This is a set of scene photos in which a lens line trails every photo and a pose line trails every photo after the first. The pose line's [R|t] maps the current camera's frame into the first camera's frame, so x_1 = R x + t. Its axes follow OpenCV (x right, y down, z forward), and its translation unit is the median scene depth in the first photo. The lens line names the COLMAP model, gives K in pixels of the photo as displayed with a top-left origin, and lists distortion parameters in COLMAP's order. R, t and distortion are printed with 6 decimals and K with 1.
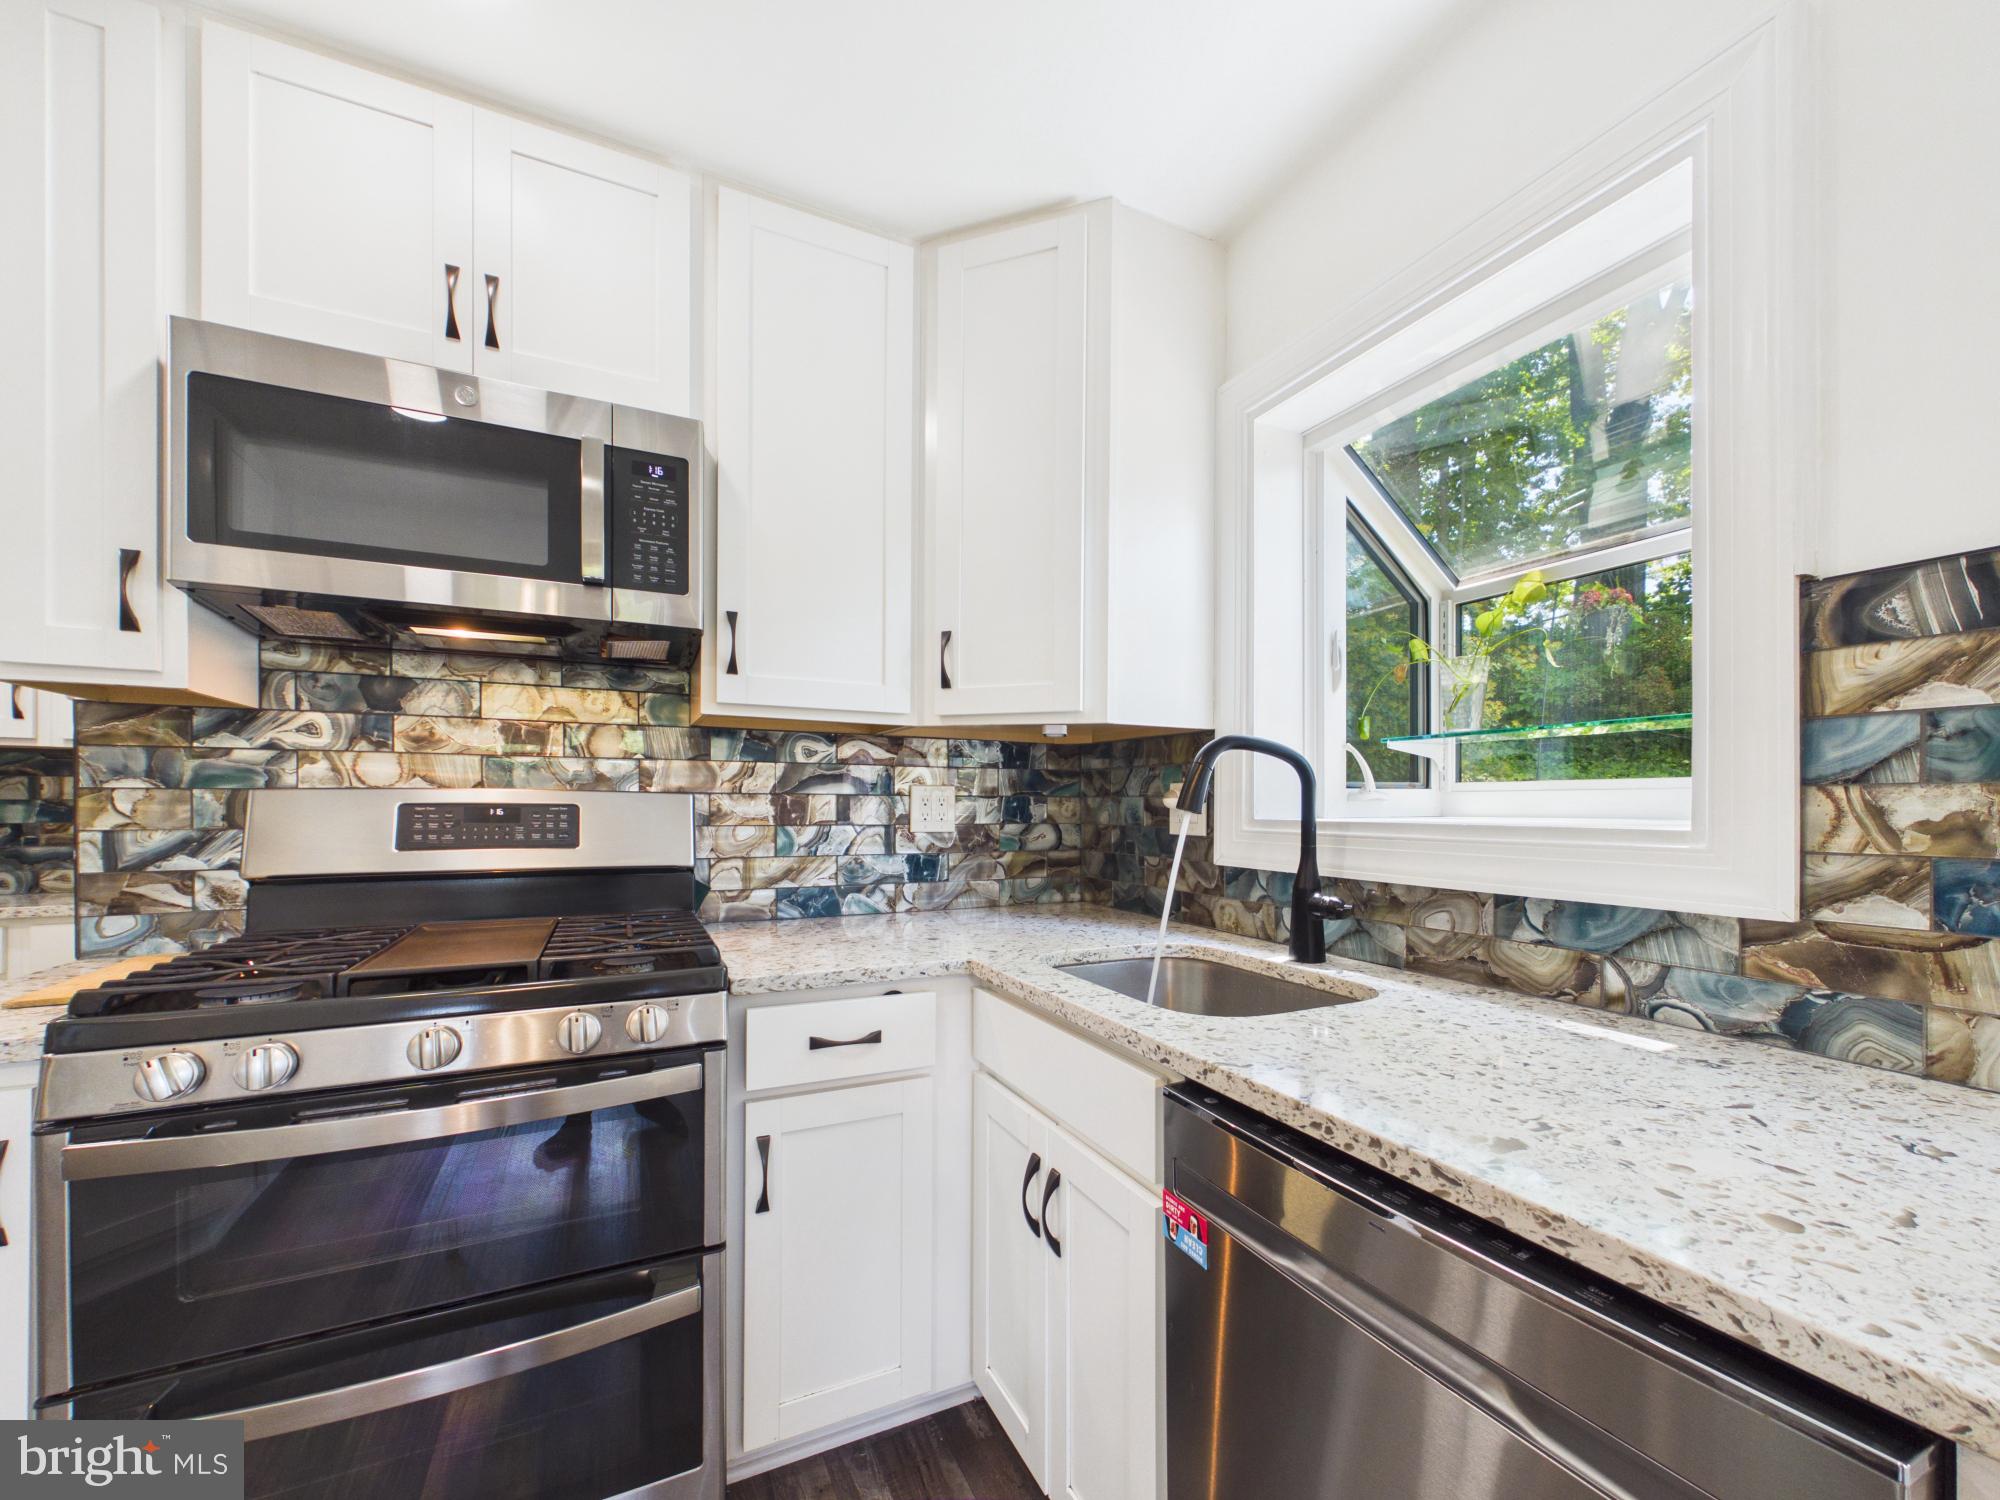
lens RADIAL K [[800.6, 0, 998.6], [0, 800.6, 810.5], [0, 0, 1]] dist [0.001606, 0.000139]
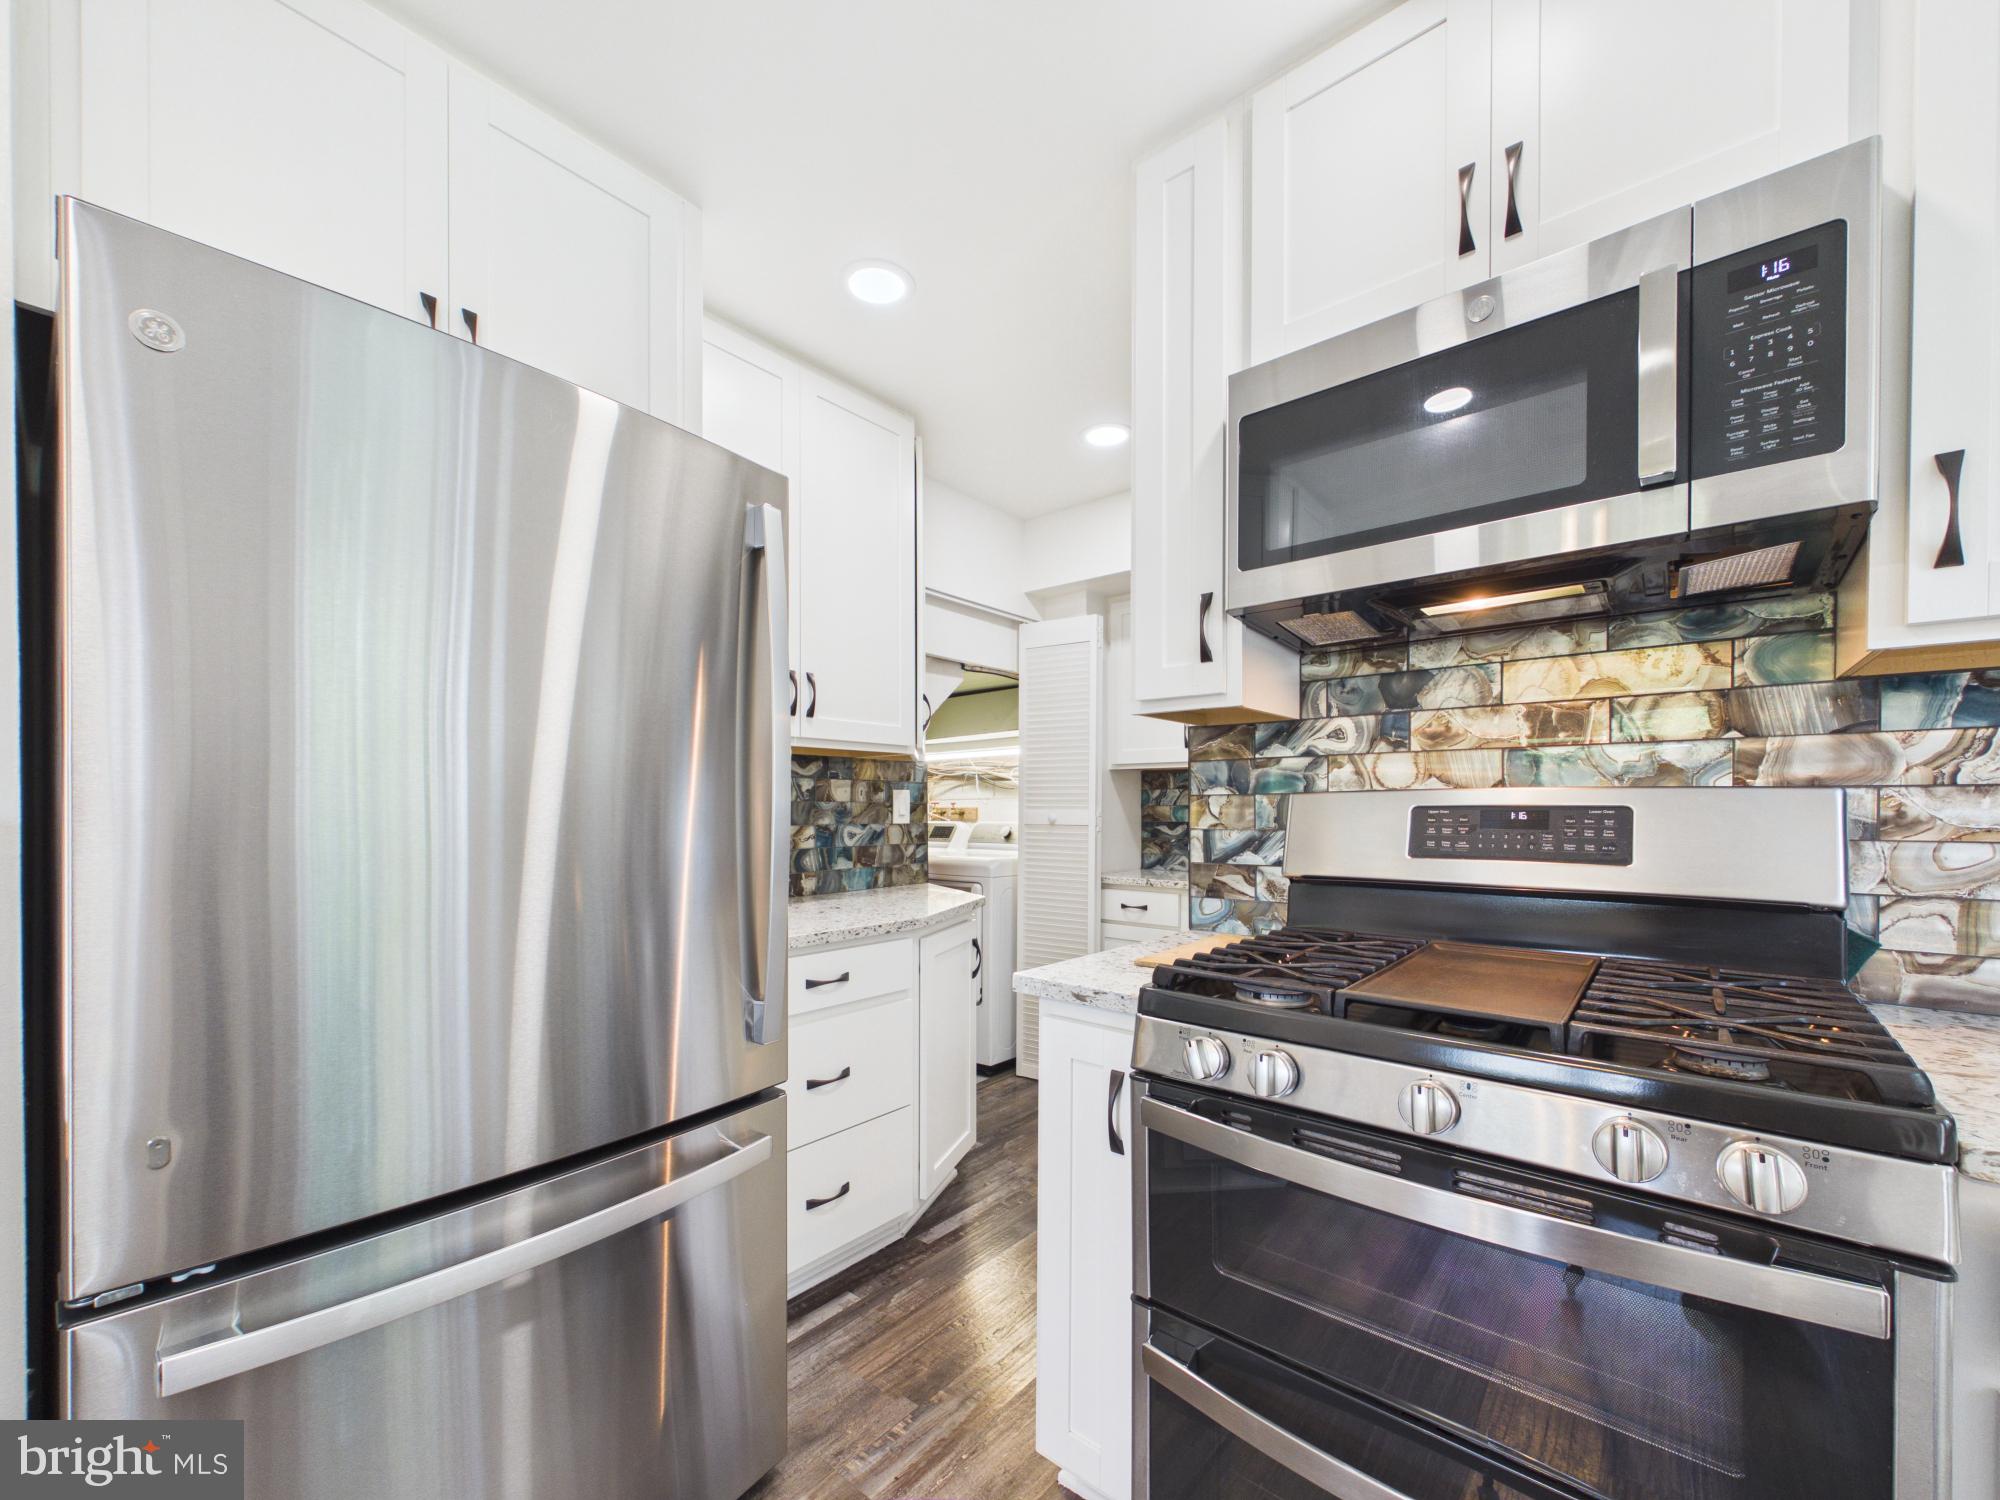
lens RADIAL K [[800.6, 0, 1003.4], [0, 800.6, 815.9], [0, 0, 1]] dist [0.001606, 0.000139]
pose [[0.409088, 0.005634, -0.912478, -0.099951], [-0.001835, 0.999984, 0.005351, -0.001638], [0.912493, -0.000515, 0.409091, 0.193848]]
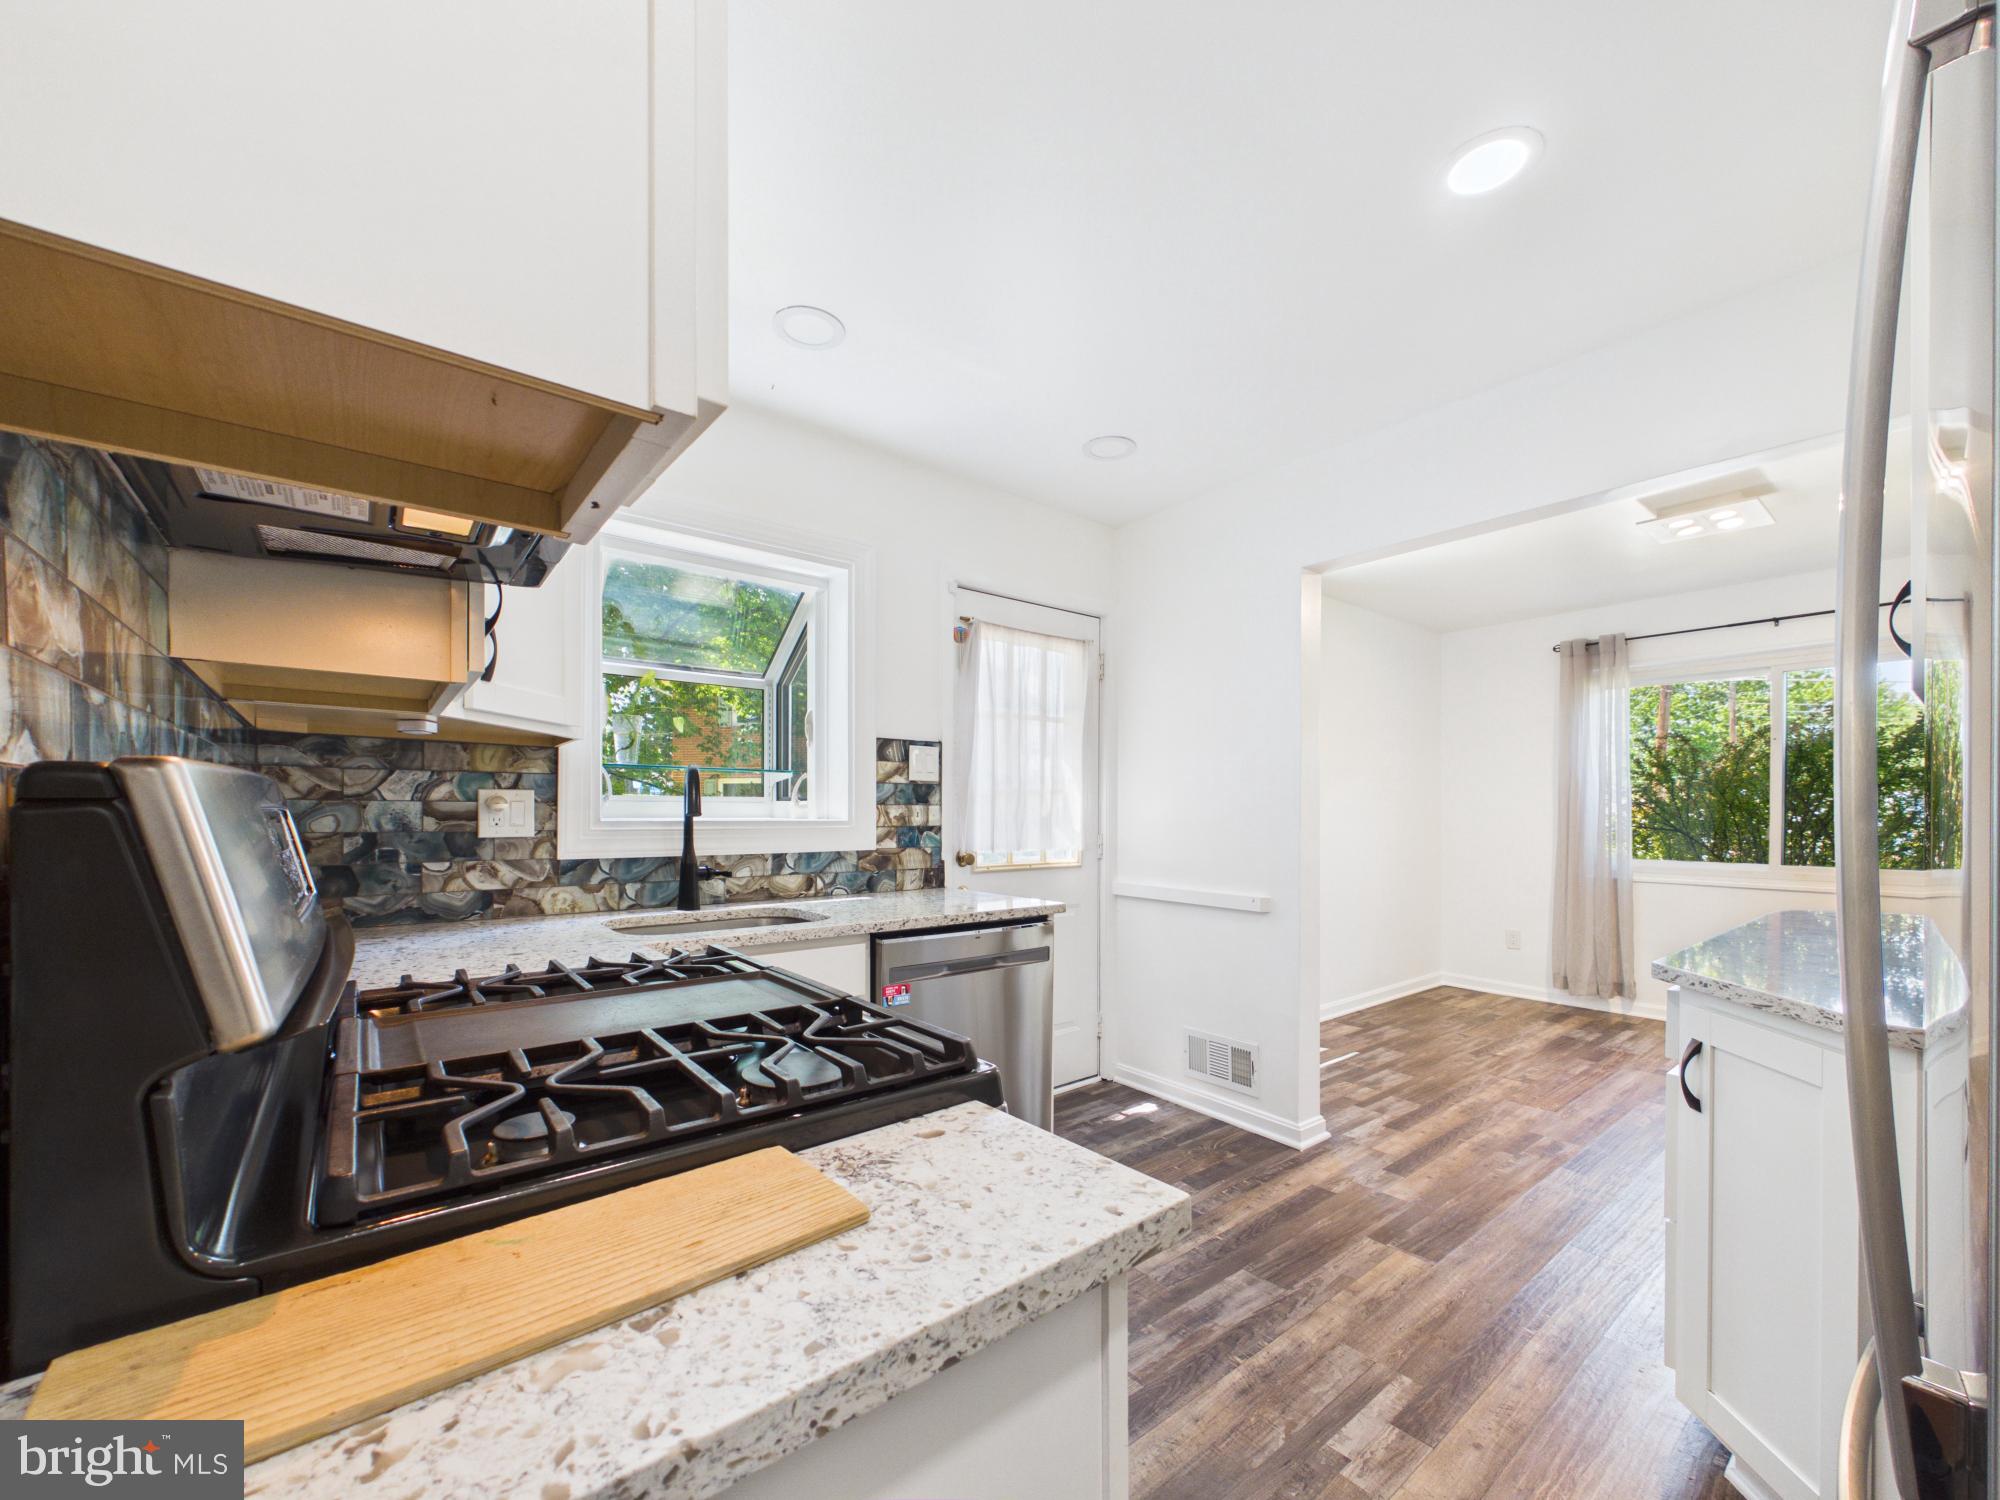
lens RADIAL K [[800.6, 0, 1003.9], [0, 800.6, 813.1], [0, 0, 1]] dist [0.001606, 0.000139]
pose [[-0.227102, -0.004806, 0.973859, -1.231581], [0.002230, 0.999983, 0.005454, -0.008466], [-0.973869, 0.003410, -0.227087, 0.722351]]
